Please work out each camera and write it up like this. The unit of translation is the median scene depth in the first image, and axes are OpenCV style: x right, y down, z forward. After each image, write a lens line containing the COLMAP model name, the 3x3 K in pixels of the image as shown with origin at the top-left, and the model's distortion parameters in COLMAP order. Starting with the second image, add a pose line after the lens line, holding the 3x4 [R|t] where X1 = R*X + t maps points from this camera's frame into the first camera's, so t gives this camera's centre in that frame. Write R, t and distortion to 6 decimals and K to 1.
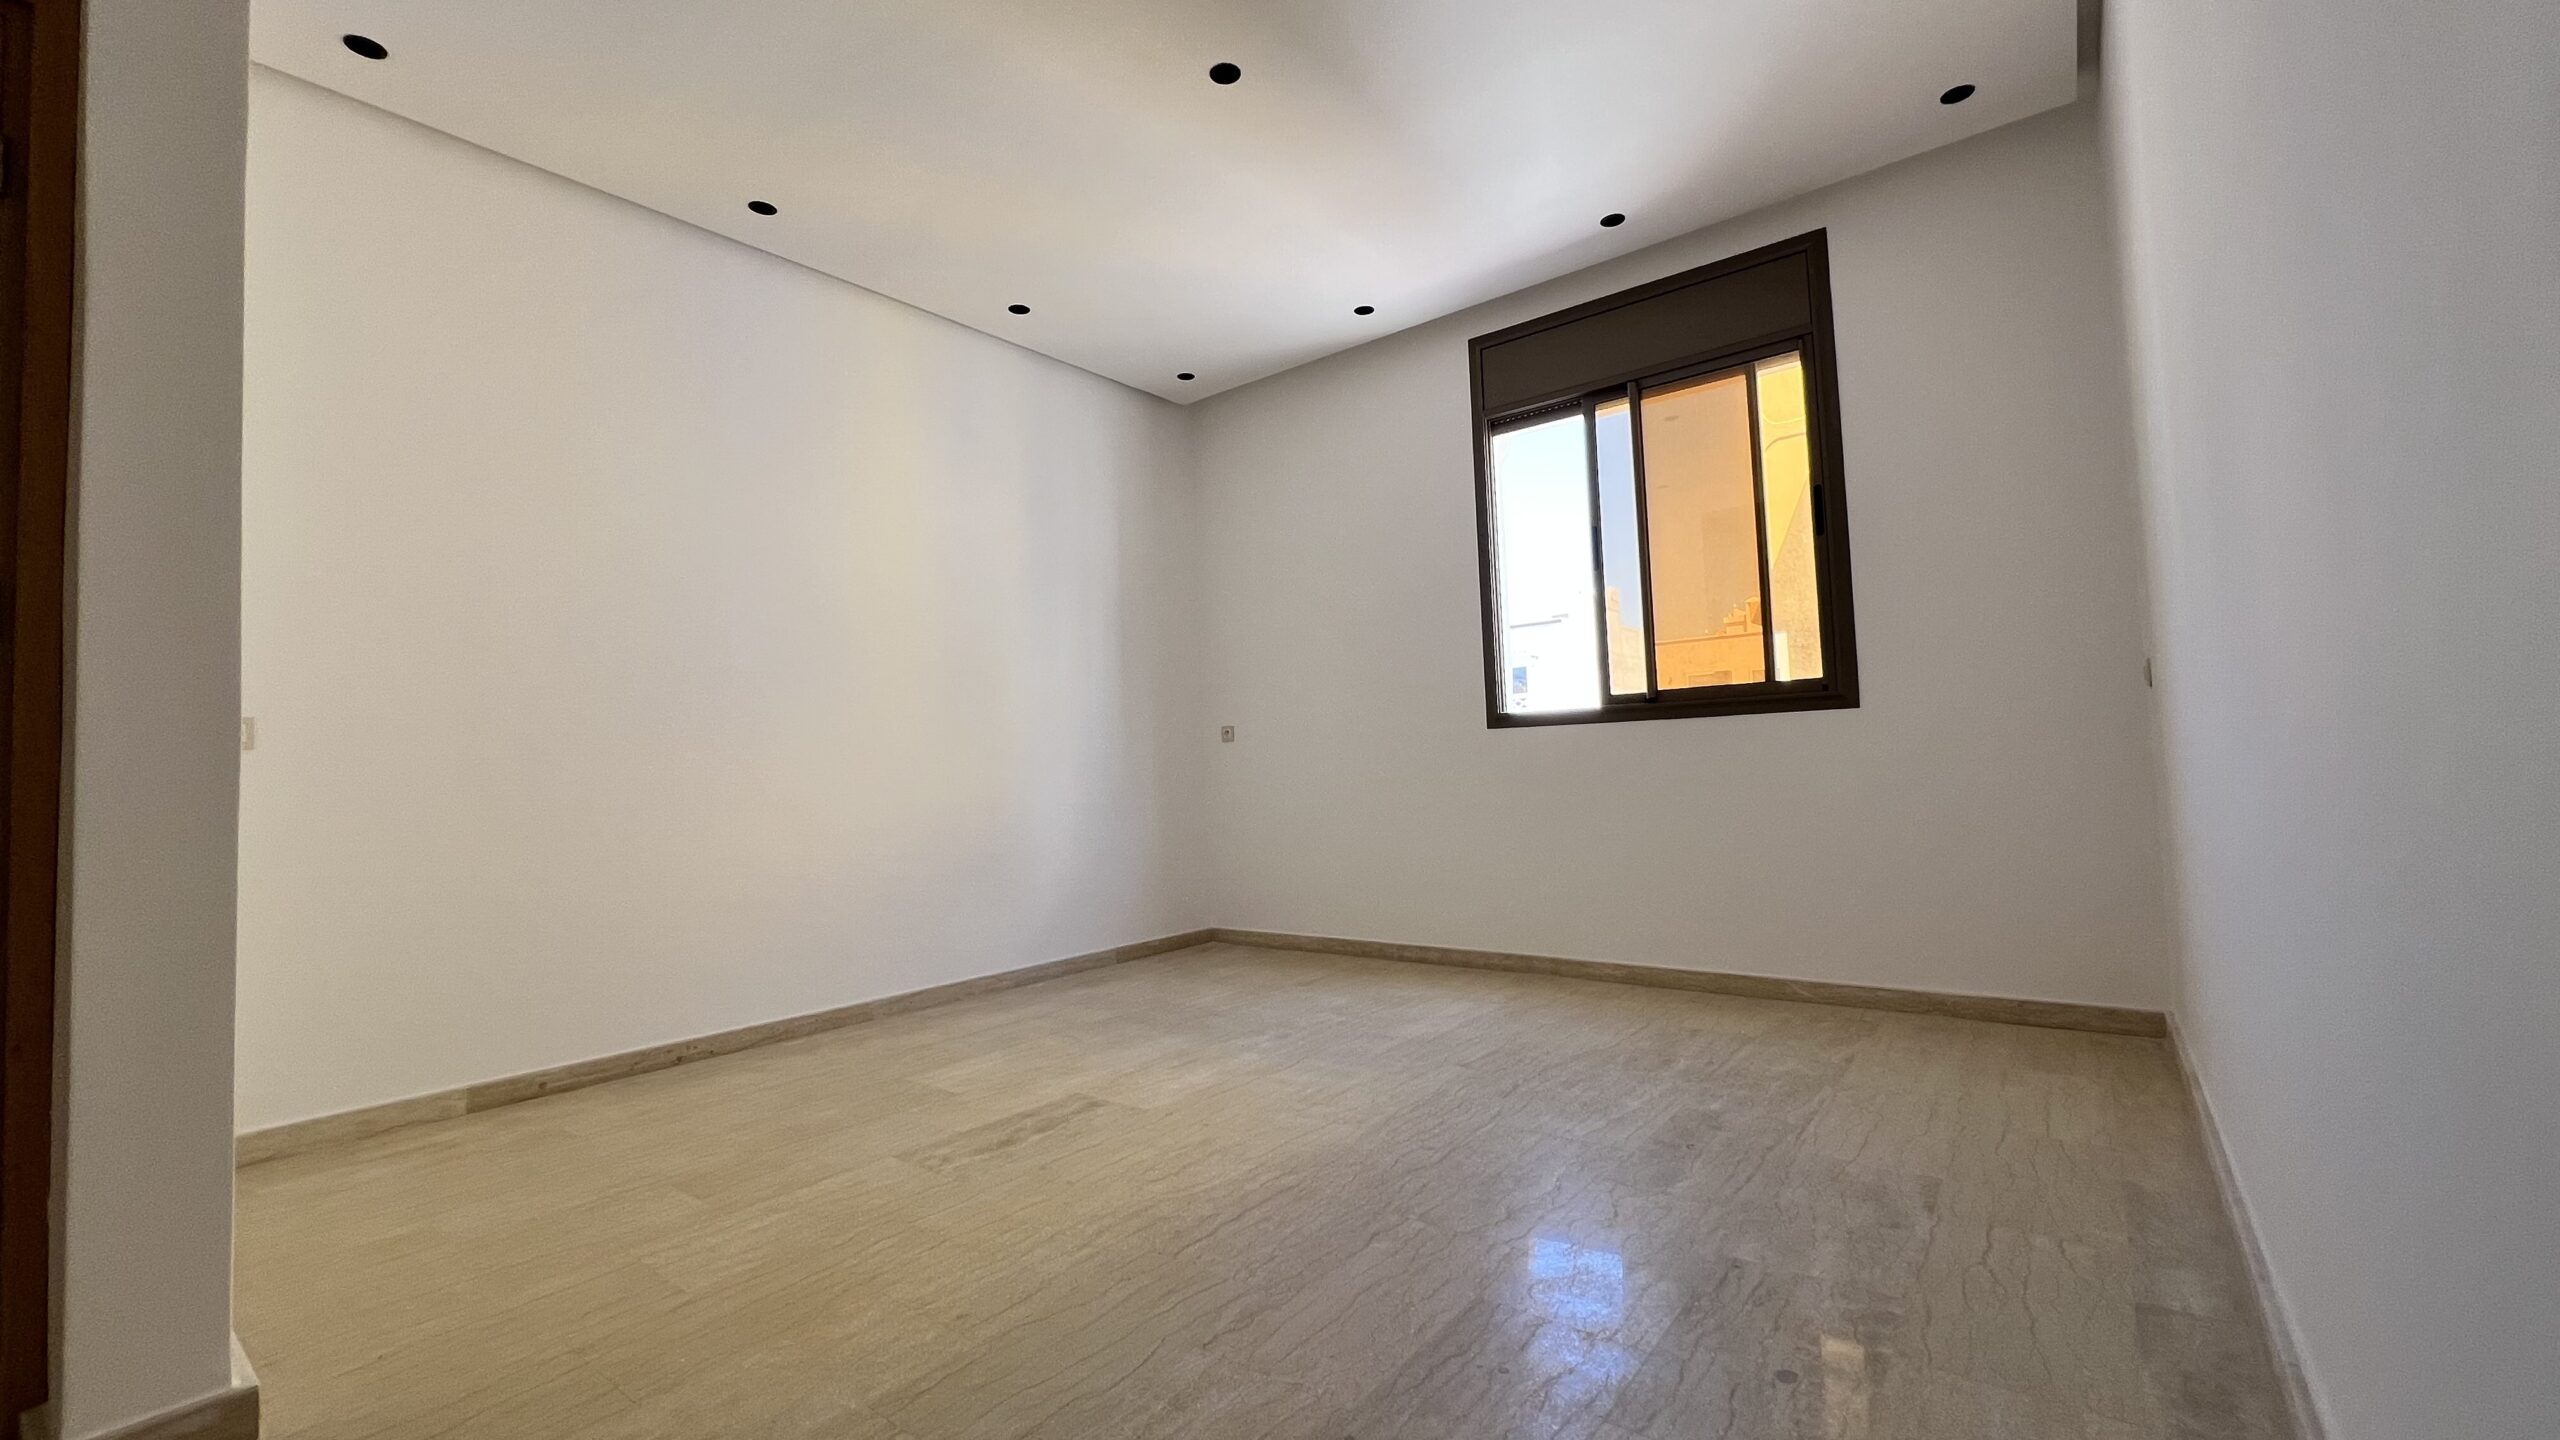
lens RADIAL K [[1024.2, 0, 1283.6], [0, 1024.2, 716.2], [0, 0, 1]] dist [-0.002215, -0.000269]
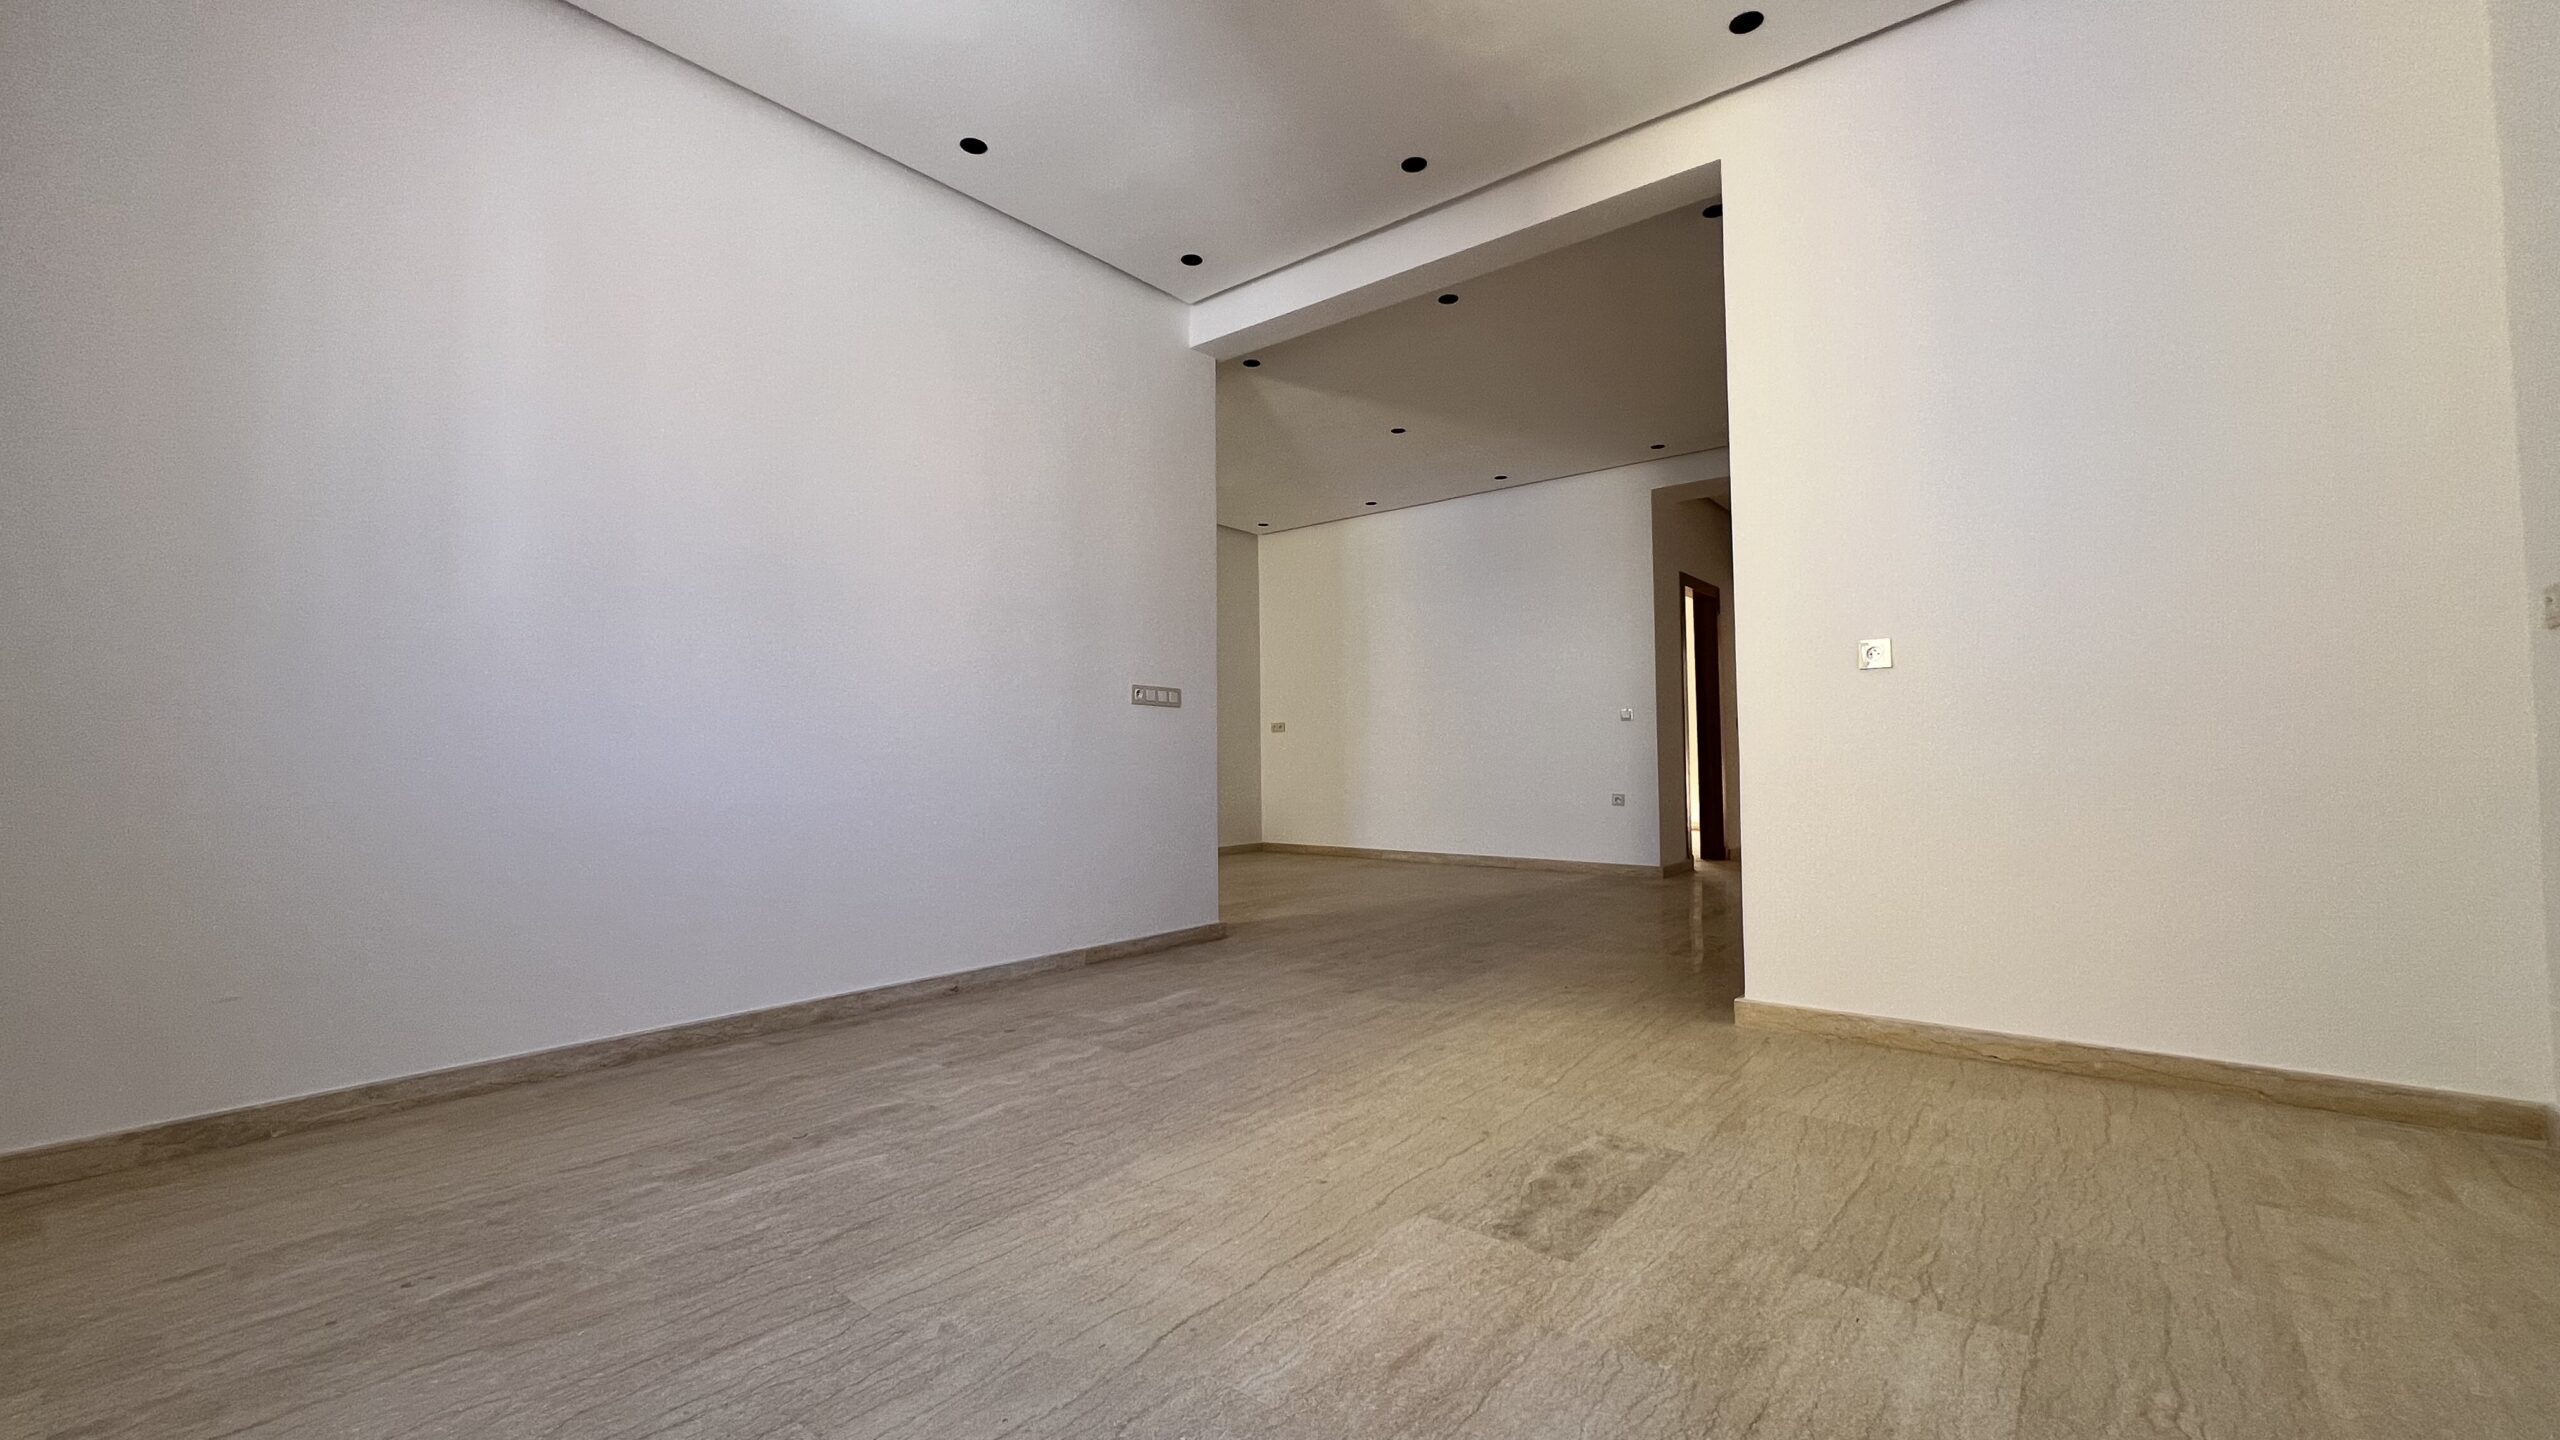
lens RADIAL K [[1024.2, 0, 1282.6], [0, 1024.2, 716.9], [0, 0, 1]] dist [-0.002215, -0.000269]
pose [[-0.998765, 0.046909, 0.016353, -0.077491], [0.045180, 0.994584, -0.093607, 0.133831], [-0.020656, -0.092753, -0.995475, 1.846821]]
